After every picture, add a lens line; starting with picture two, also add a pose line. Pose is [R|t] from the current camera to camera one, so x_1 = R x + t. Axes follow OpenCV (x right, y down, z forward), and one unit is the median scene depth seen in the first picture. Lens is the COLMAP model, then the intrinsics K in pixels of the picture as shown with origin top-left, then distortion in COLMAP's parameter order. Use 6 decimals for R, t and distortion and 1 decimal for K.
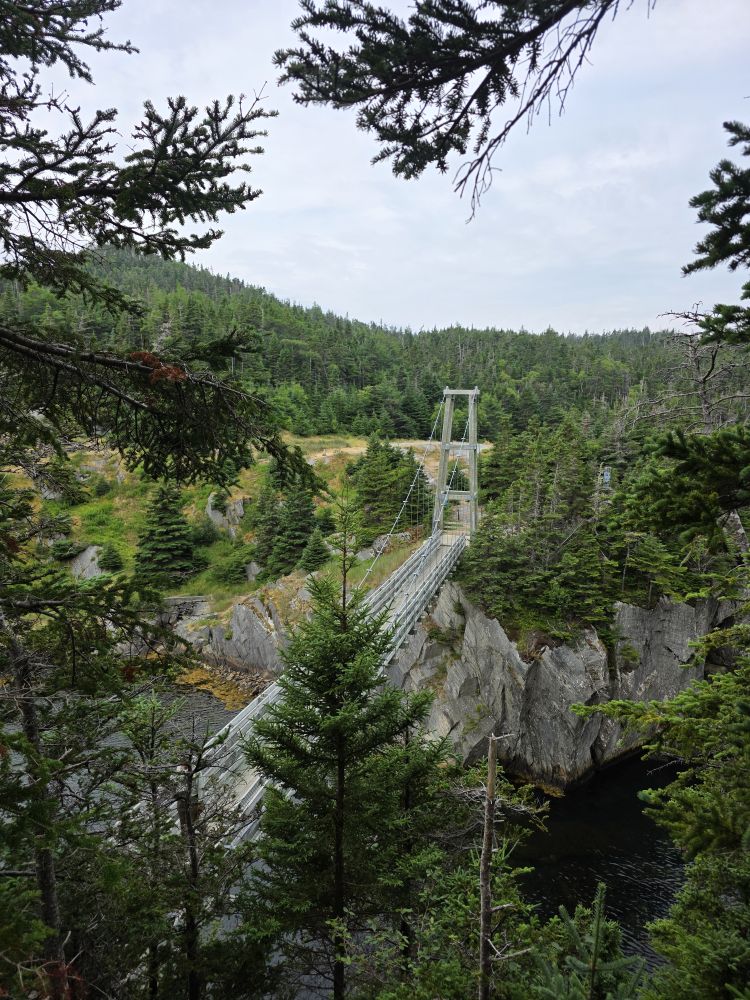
lens RADIAL K [[658.8, 0, 373.9], [0, 658.8, 500.3], [0, 0, 1]] dist [0.049642, -0.041521]
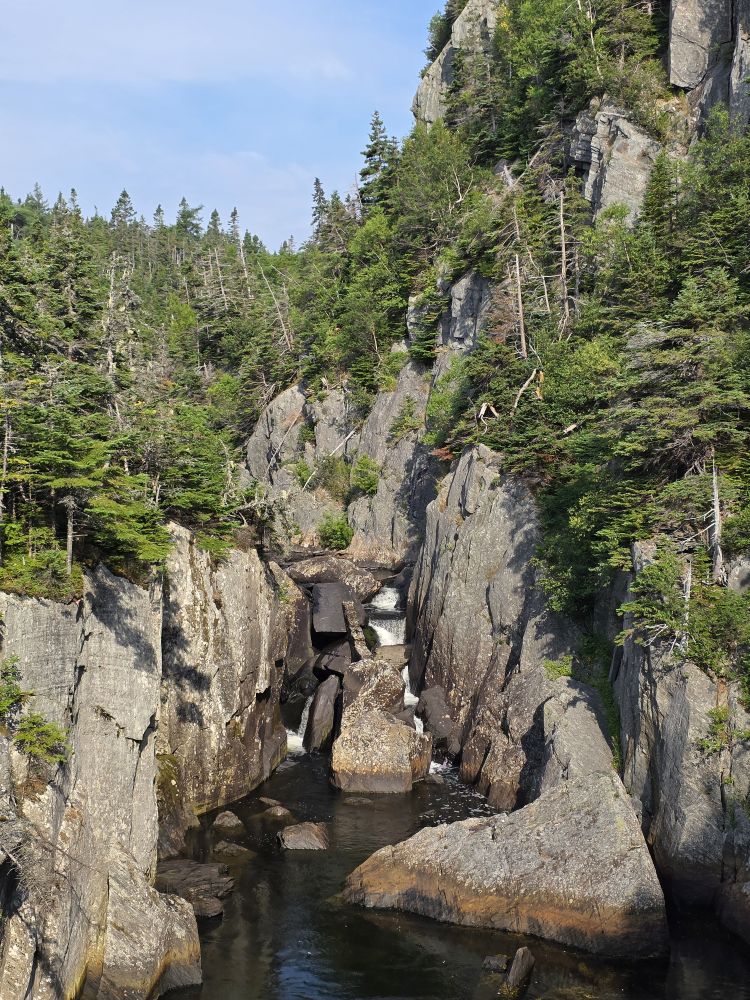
lens RADIAL K [[1424.0, 0, 363.2], [0, 1424.0, 485.5], [0, 0, 1]] dist [0.104673, 0.000000]
pose [[0.667426, -0.078990, 0.740475, -0.043775], [0.117038, 0.993127, 0.000449, 0.118118], [-0.735421, 0.086364, 0.672084, 0.354408]]
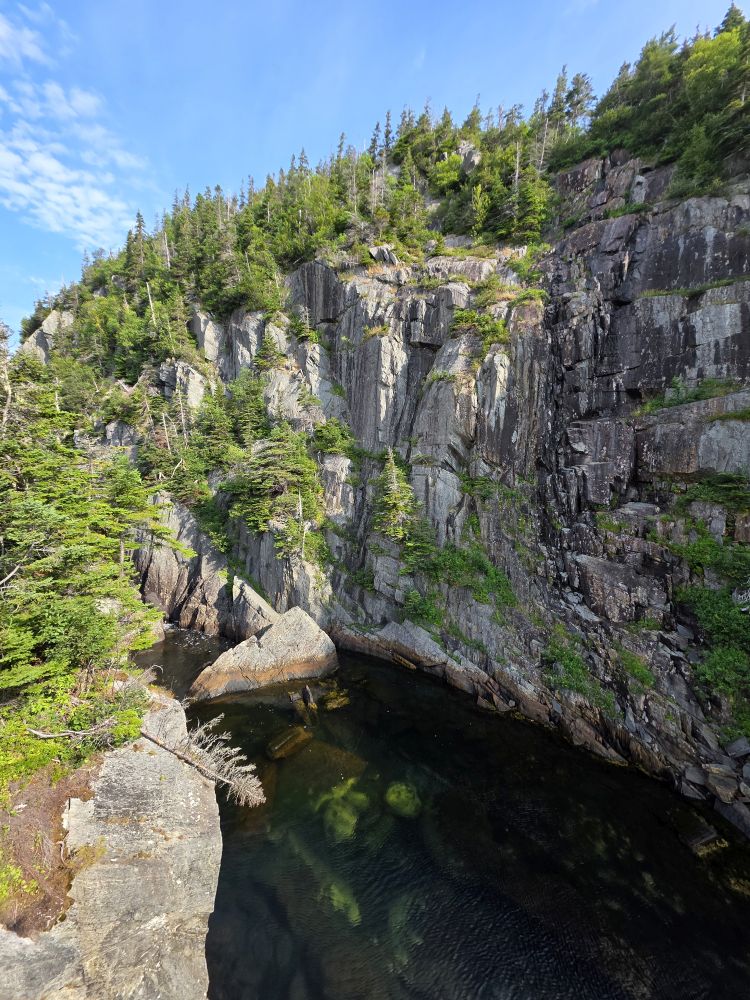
lens RADIAL K [[396.0, 0, 366.5], [0, 396.0, 501.5], [0, 0, 1]] dist [0.003686, -0.000006]
pose [[-0.126471, -0.106262, 0.986262, 0.070505], [0.148085, 0.981082, 0.124693, 0.077778], [-0.980855, 0.161821, -0.108343, 0.802516]]
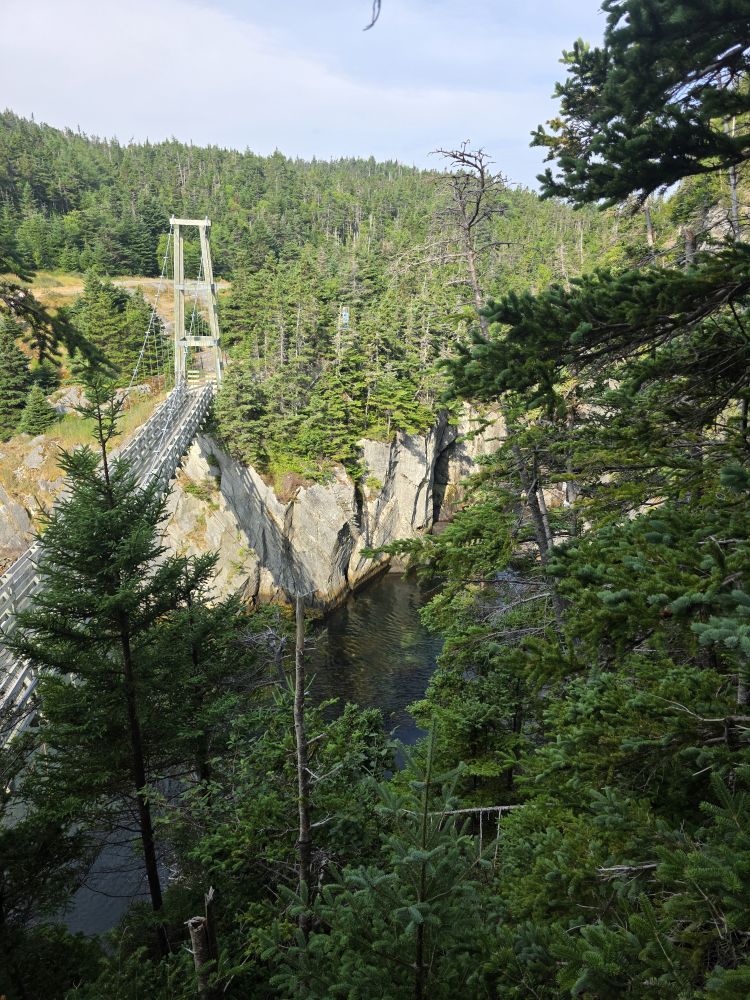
lens RADIAL K [[658.8, 0, 371.5], [0, 658.8, 501.8], [0, 0, 1]] dist [0.049642, -0.041521]
pose [[0.927670, -0.122868, 0.352608, -0.006465], [0.037424, 0.970151, 0.239596, -0.002747], [-0.371521, -0.209070, 0.904578, 0.006945]]
